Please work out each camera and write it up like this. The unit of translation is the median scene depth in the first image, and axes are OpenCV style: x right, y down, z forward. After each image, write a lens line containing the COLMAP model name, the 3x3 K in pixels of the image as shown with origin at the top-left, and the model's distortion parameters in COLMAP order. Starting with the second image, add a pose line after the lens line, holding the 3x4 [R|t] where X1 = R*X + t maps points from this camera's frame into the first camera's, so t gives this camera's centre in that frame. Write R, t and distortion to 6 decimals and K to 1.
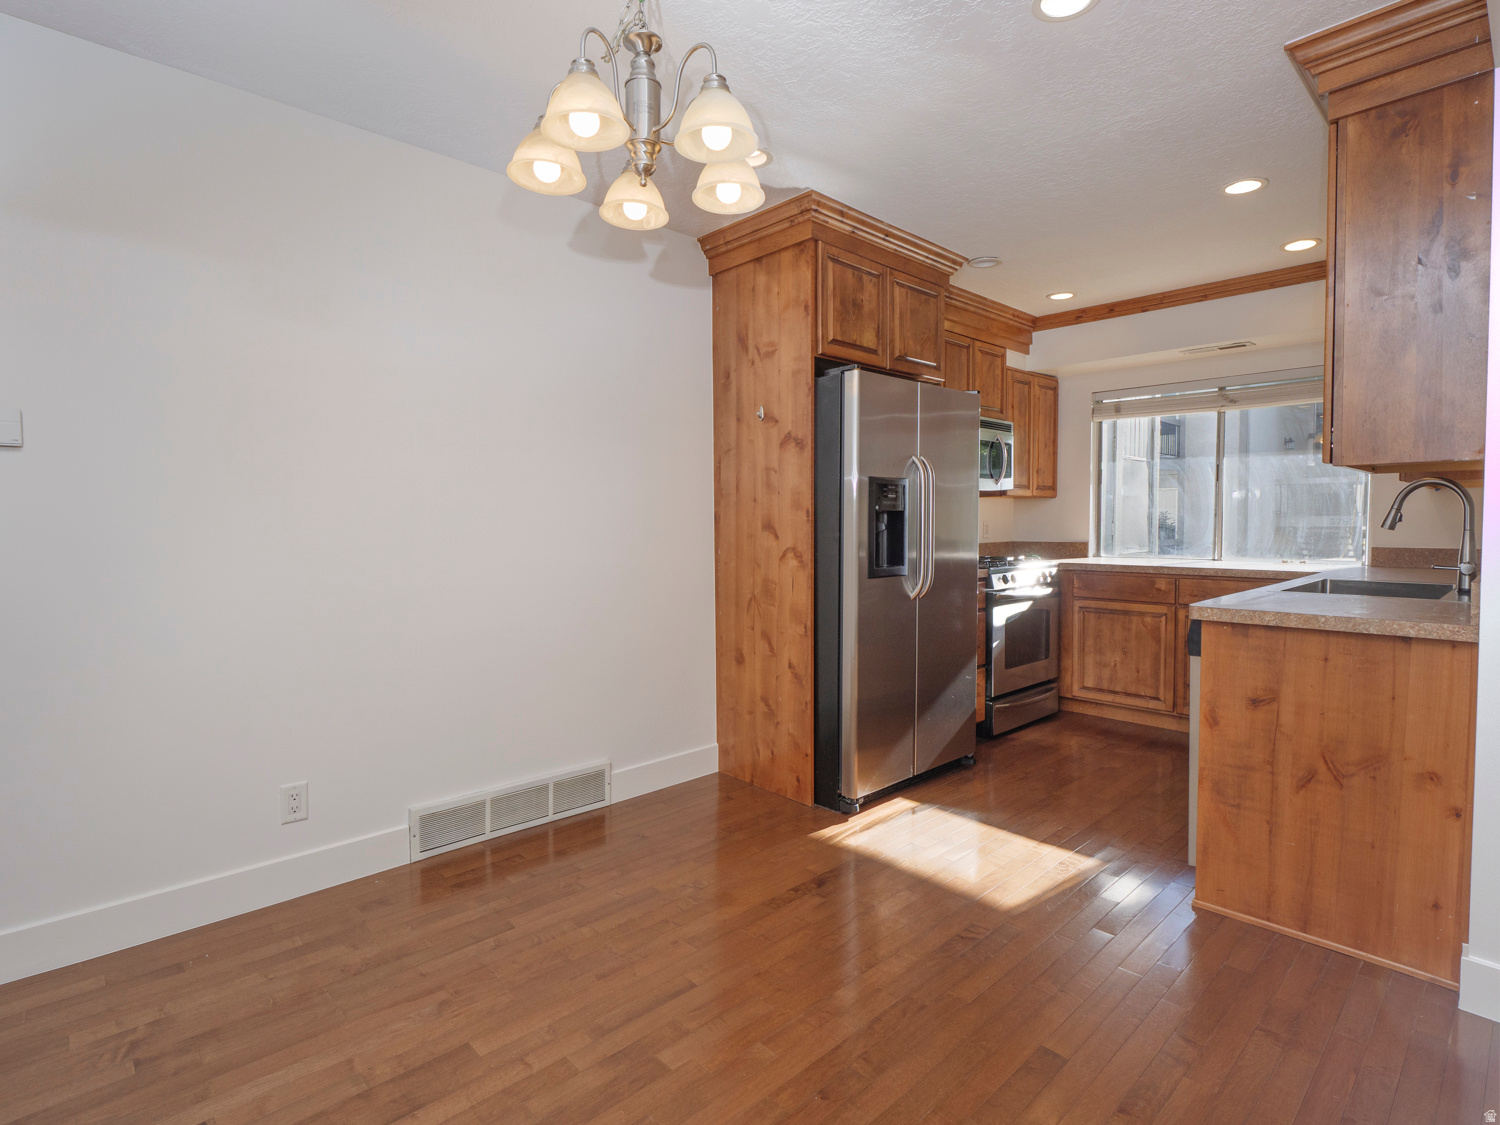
lens RADIAL K [[766.1, 0, 759.9], [0, 766.1, 558.0], [0, 0, 1]] dist [-0.008300, -0.000145]
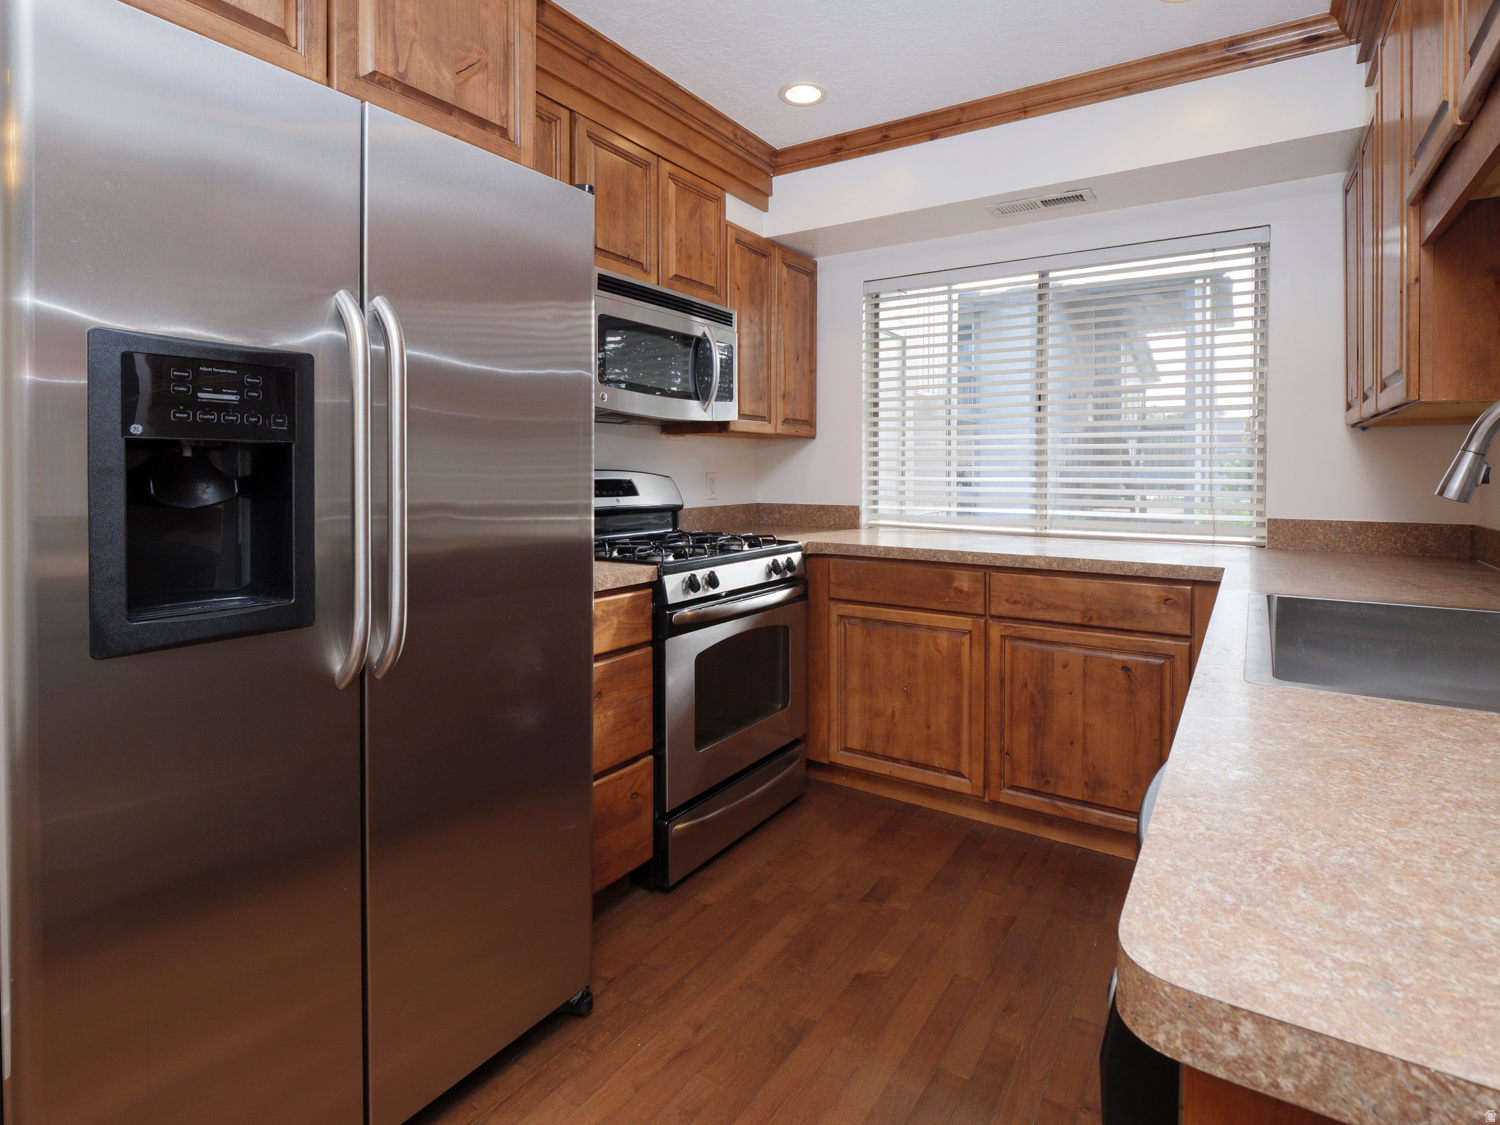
lens RADIAL K [[763.9, 0, 762.3], [0, 763.9, 482.1], [0, 0, 1]] dist [-0.006358, -0.003109]
pose [[0.973108, 0.005225, 0.230289, 0.235977], [0.001966, 0.999518, -0.030988, -0.024677], [-0.230339, 0.030607, 0.972629, 0.455344]]
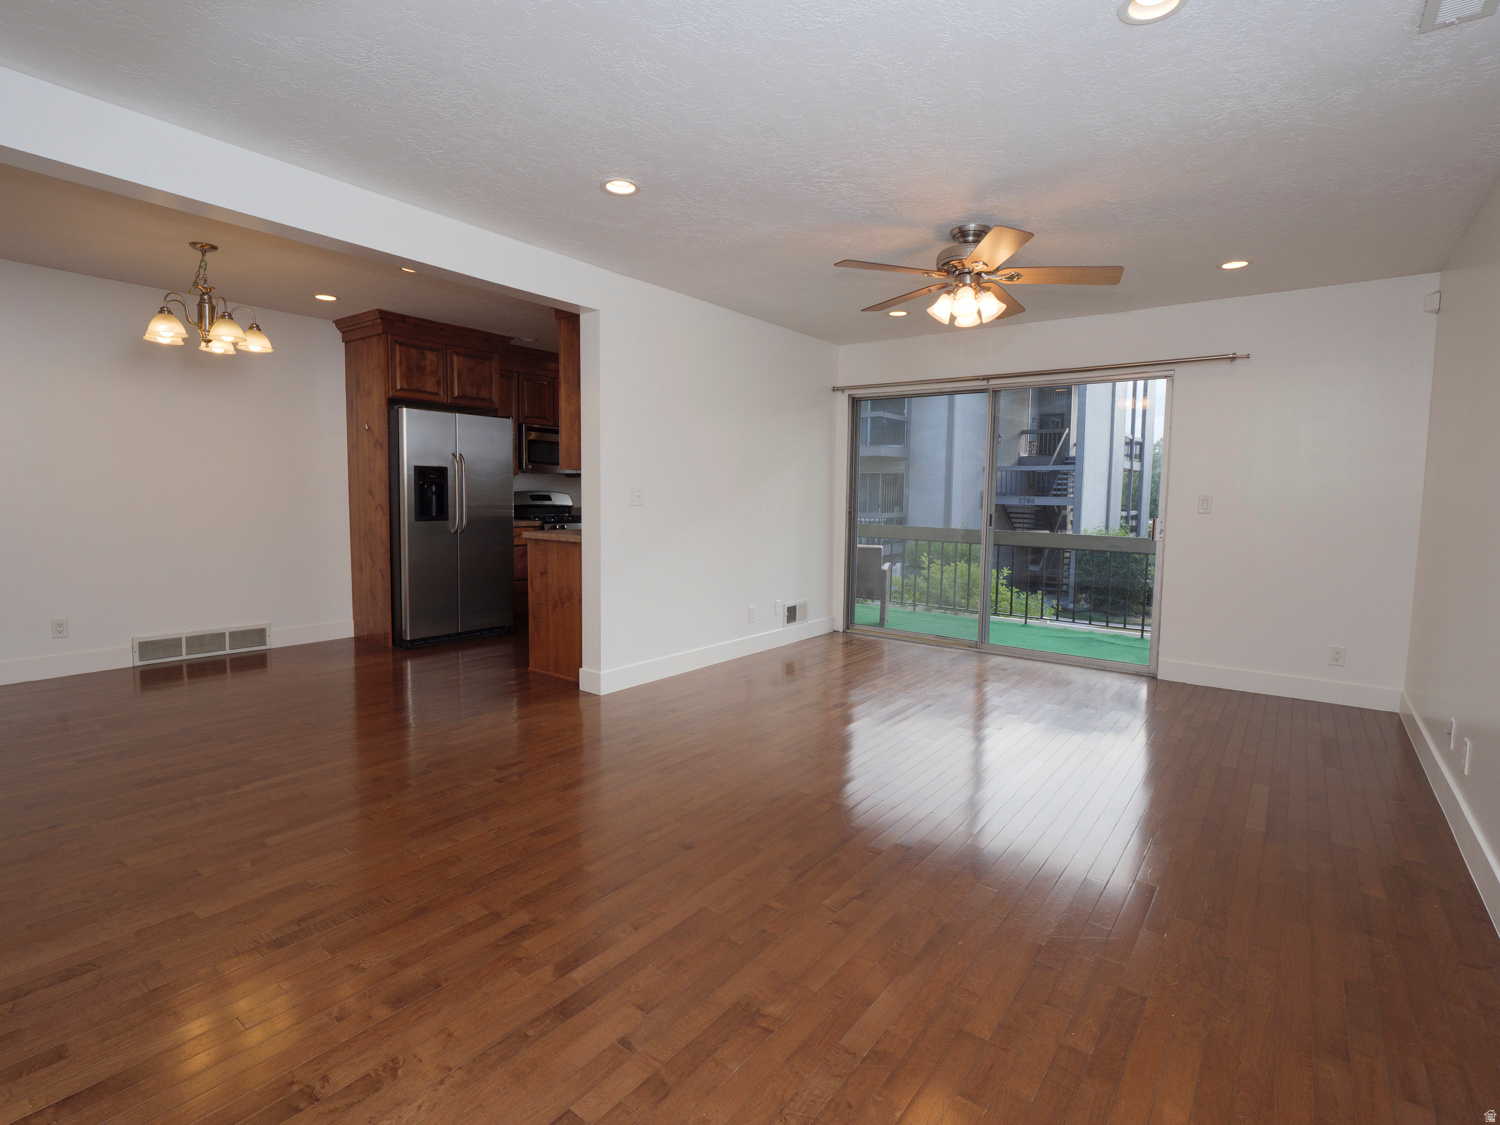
lens RADIAL K [[763.9, 0, 778.2], [0, 763.9, 560.4], [0, 0, 1]] dist [-0.006358, -0.003109]
pose [[0.985769, 0.007014, 0.167961, 0.496217], [-0.013853, 0.999120, 0.039584, 0.026028], [-0.167536, -0.041347, 0.984999, -0.685918]]
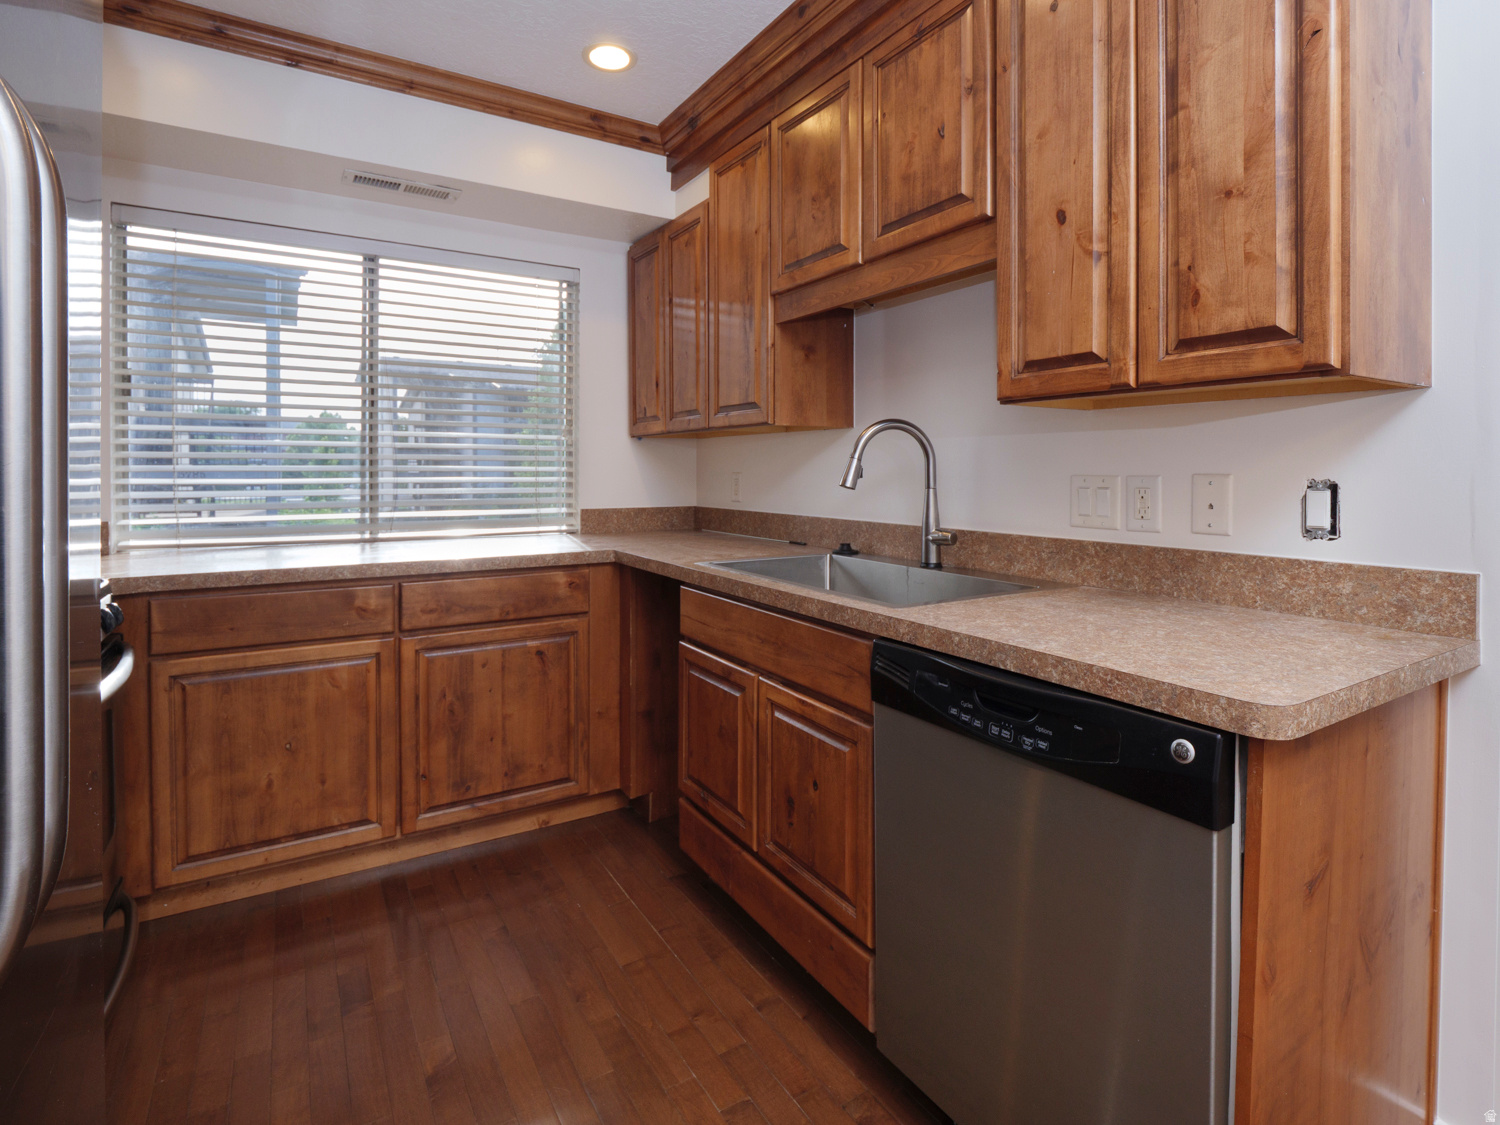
lens RADIAL K [[763.9, 0, 763.9], [0, 763.9, 476.8], [0, 0, 1]] dist [-0.006358, -0.003109]
pose [[0.209783, -0.003477, 0.977742, 0.077503], [0.045322, 0.998953, -0.006172, -0.032487], [-0.976697, 0.045608, 0.209721, 0.625749]]
